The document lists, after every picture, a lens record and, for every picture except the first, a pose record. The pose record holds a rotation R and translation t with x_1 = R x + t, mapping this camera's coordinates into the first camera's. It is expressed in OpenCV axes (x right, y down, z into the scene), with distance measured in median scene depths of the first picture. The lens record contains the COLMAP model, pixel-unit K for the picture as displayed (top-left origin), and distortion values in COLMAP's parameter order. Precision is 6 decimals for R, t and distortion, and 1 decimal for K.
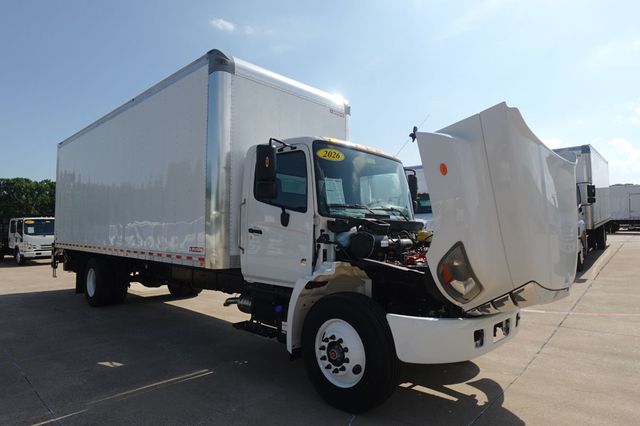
lens RADIAL K [[382.9, 0, 320.0], [0, 382.9, 213.0], [0, 0, 1]] dist [-0.002354, -0.000056]
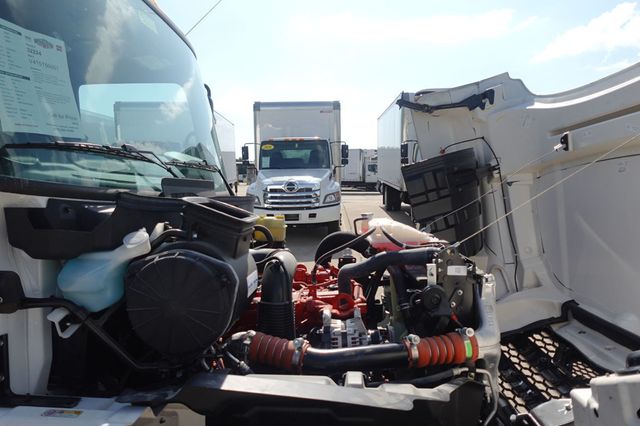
lens RADIAL K [[430.9, 0, 320.0], [0, 430.9, 213.0], [0, 0, 1]] dist [-0.001487, 0.003057]
pose [[0.771299, -0.037448, 0.635370, 0.001047], [-0.024936, 0.995723, 0.088958, -0.003495], [-0.635984, -0.084456, 0.767067, 0.668026]]
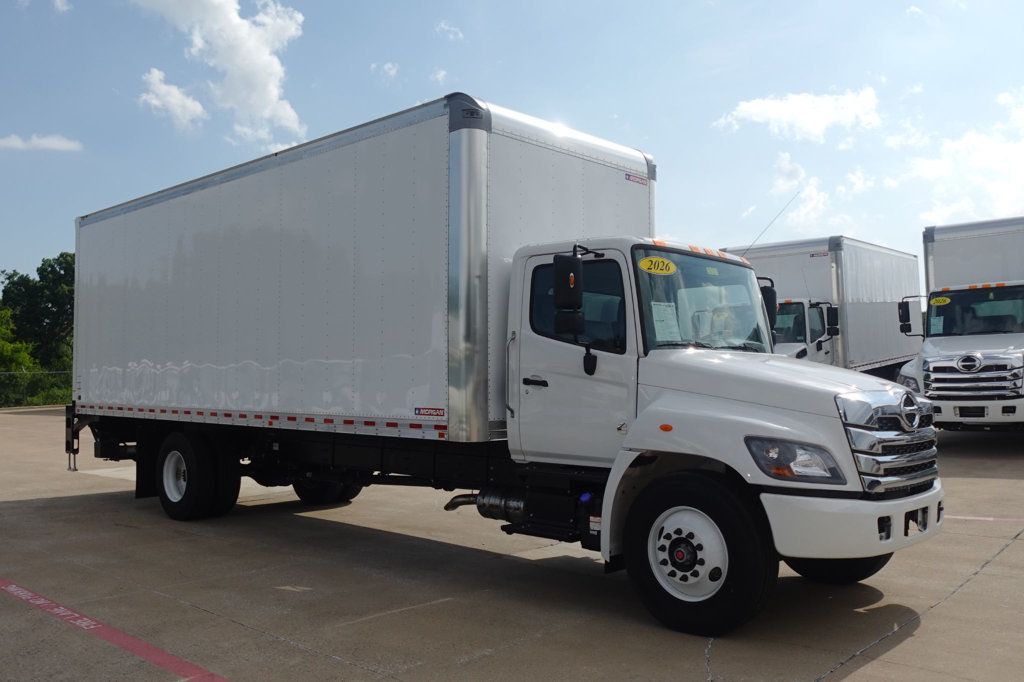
lens RADIAL K [[873.1, 0, 512.0], [0, 873.1, 341.0], [0, 0, 1]] dist [-0.009879, 0.000548]
pose [[0.999984, -0.005336, 0.001710, -0.226744], [0.005331, 0.999982, 0.002772, -0.028314], [-0.001724, -0.002763, 0.999995, -0.504843]]
